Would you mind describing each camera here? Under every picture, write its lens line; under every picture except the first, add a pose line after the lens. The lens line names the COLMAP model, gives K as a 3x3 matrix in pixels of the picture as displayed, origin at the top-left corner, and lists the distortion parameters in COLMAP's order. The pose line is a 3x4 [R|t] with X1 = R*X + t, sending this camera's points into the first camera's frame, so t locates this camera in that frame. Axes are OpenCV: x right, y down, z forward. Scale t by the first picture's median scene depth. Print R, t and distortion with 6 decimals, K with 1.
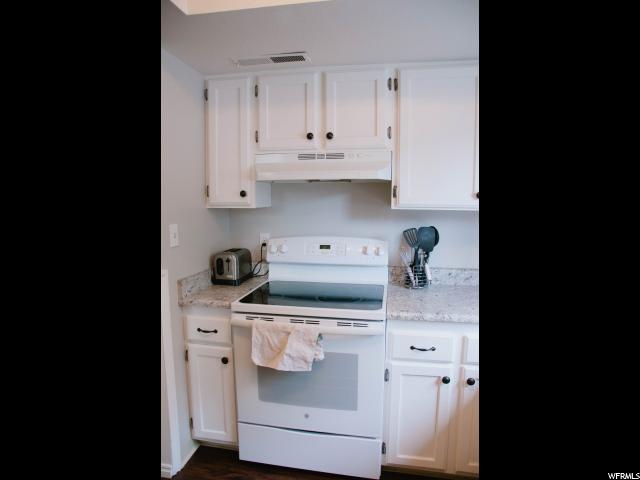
lens RADIAL K [[385.9, 0, 290.3], [0, 385.9, 238.6], [0, 0, 1]] dist [-0.099191, 0.001023]
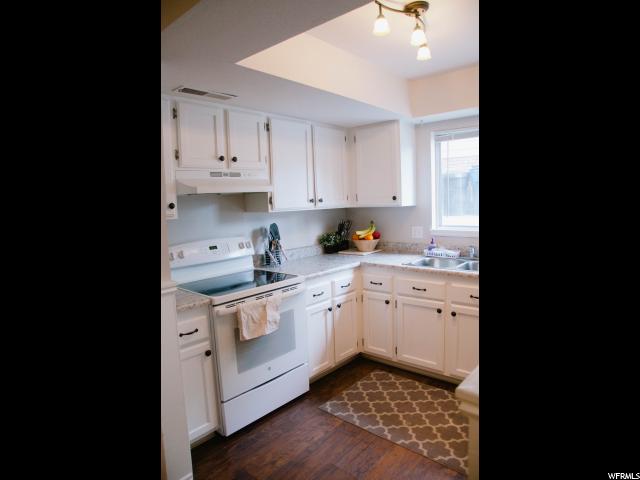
lens RADIAL K [[385.9, 0, 290.3], [0, 385.9, 238.6], [0, 0, 1]] dist [-0.099191, 0.001023]
pose [[0.516853, -0.097782, 0.850471, -0.953942], [0.136023, 0.990215, 0.031184, -0.013986], [-0.845198, 0.099566, 0.525096, 0.175944]]
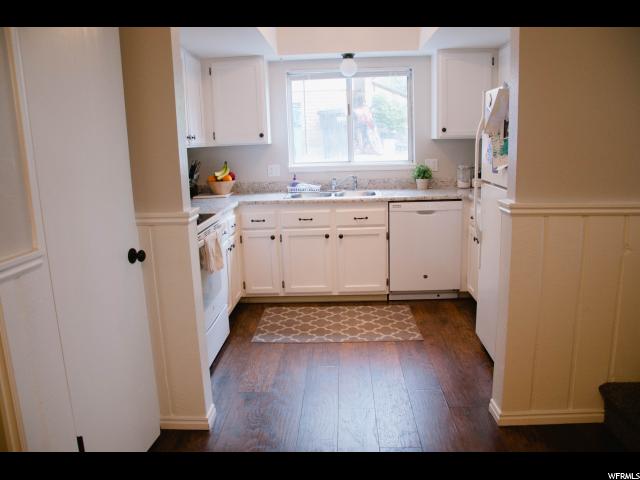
lens RADIAL K [[536.0, 0, 315.9], [0, 536.0, 238.5], [0, 0, 1]] dist [-0.116773, 0.000229]
pose [[-0.165482, -0.167835, 0.971827, -1.638465], [0.151250, 0.969436, 0.193177, -0.052167], [-0.974546, 0.178956, -0.135039, 0.823587]]
